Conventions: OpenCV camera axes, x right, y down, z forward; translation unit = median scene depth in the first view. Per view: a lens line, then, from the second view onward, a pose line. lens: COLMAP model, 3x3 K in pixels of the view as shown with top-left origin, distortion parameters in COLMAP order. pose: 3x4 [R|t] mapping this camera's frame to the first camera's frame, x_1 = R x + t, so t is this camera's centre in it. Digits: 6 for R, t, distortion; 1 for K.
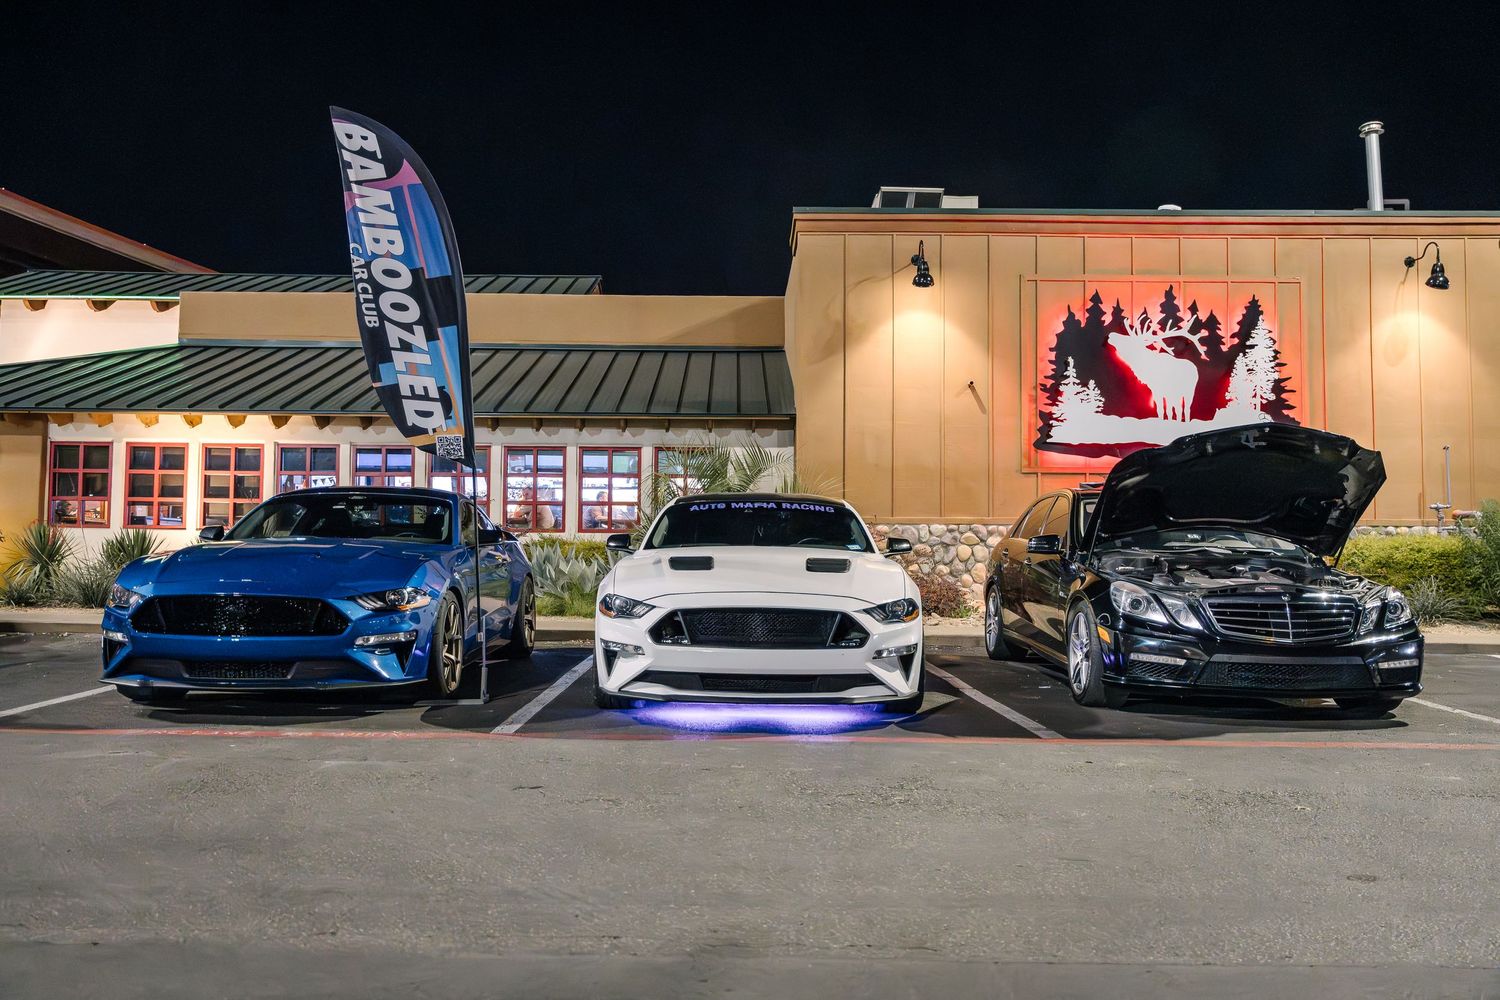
lens RADIAL K [[1209.4, 0, 750.0], [0, 1209.4, 500.0], [0, 0, 1]] dist [0.002573, -0.005333]
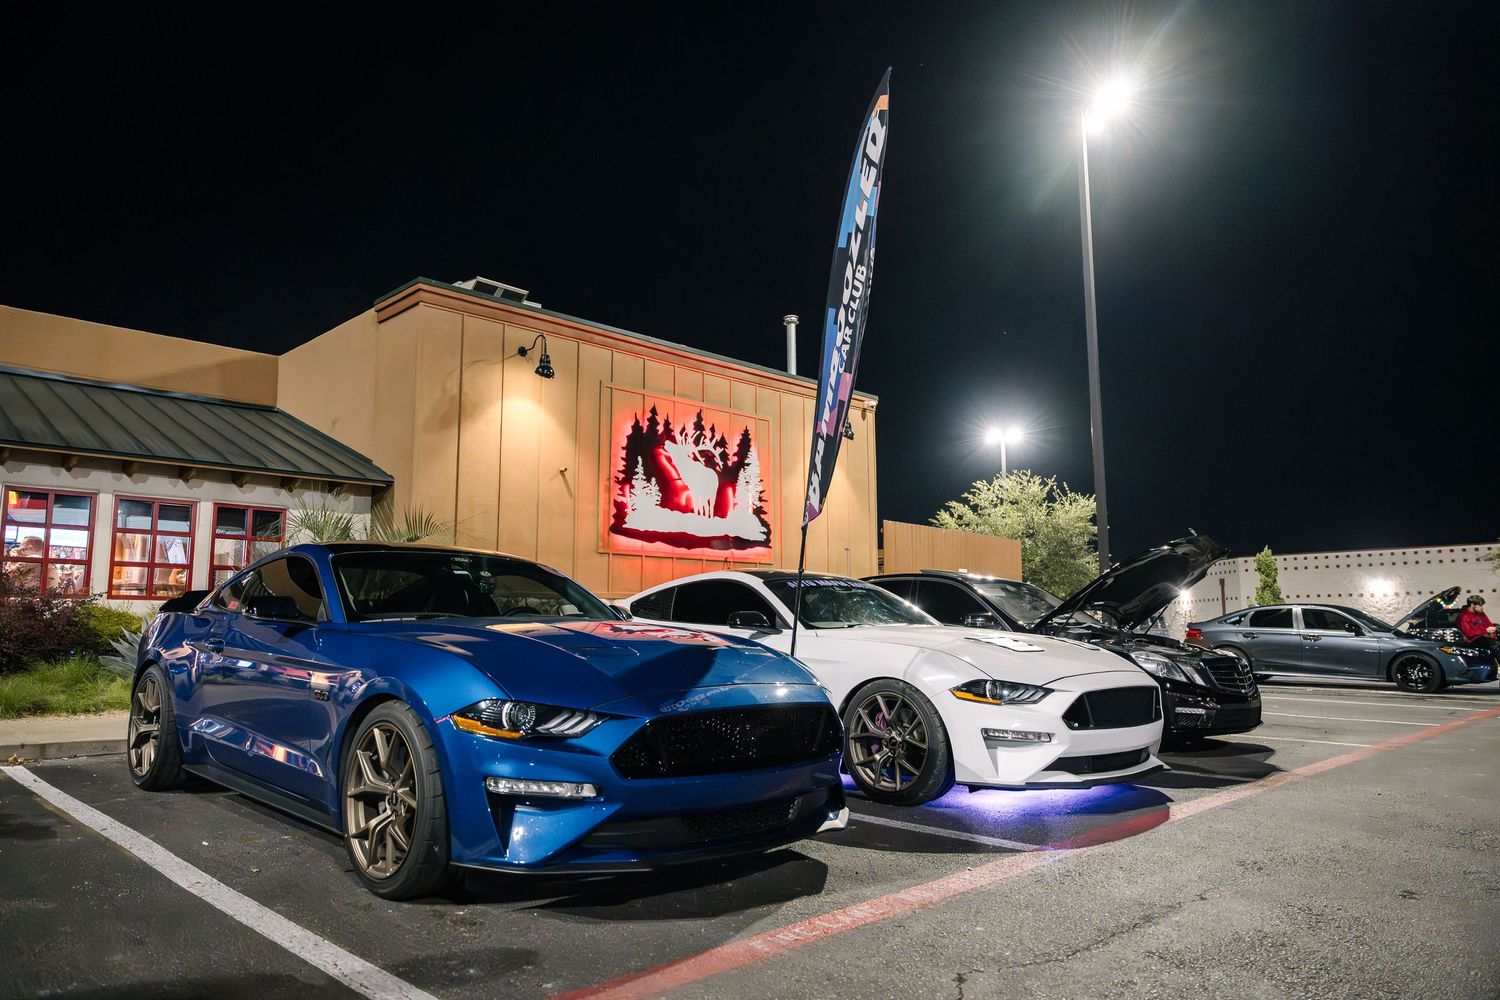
lens RADIAL K [[982.6, 0, 750.0], [0, 982.6, 500.0], [0, 0, 1]] dist [-0.003966, 0.000644]
pose [[0.720864, 0.084174, 0.687946, -0.311892], [-0.031548, 0.995554, -0.088753, 0.005889], [-0.692358, 0.042275, 0.720315, 0.232578]]
